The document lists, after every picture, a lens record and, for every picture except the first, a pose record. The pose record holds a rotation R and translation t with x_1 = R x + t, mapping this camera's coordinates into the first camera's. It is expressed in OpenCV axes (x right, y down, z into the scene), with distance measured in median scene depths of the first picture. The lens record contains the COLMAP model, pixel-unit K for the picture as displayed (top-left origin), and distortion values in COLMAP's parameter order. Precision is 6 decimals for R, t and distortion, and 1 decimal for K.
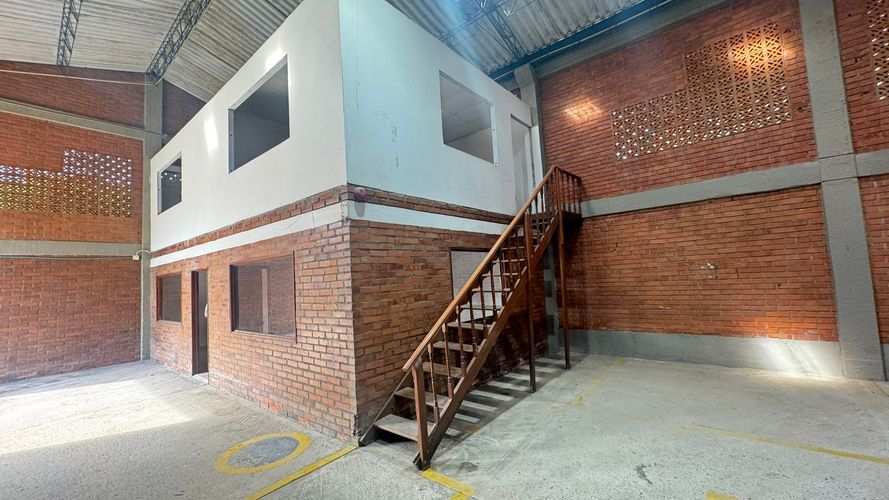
lens RADIAL K [[353.5, 0, 444.8], [0, 353.5, 250.1], [0, 0, 1]] dist [-0.003125, 0.000163]
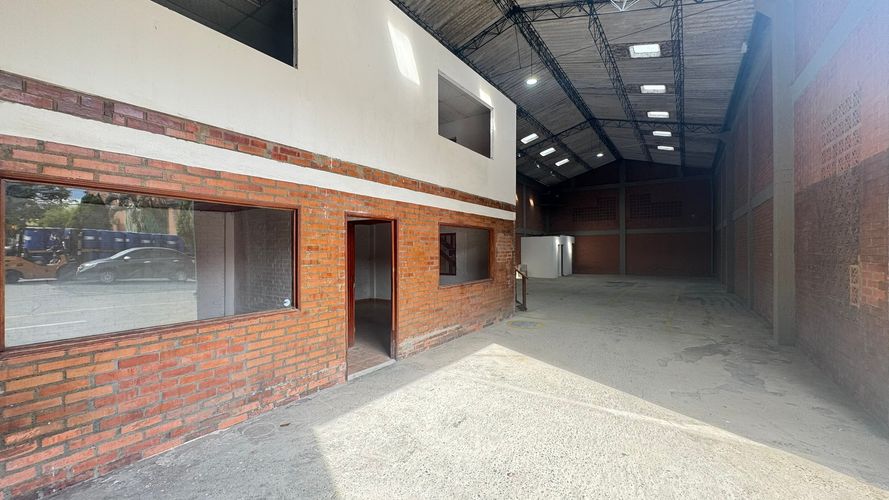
lens RADIAL K [[353.5, 0, 444.8], [0, 353.5, 250.1], [0, 0, 1]] dist [-0.003125, 0.000163]
pose [[-0.087800, 0.061224, 0.994255, -1.491248], [-0.062086, 0.995833, -0.066804, 0.169387], [-0.994201, -0.067594, -0.083633, 0.969340]]
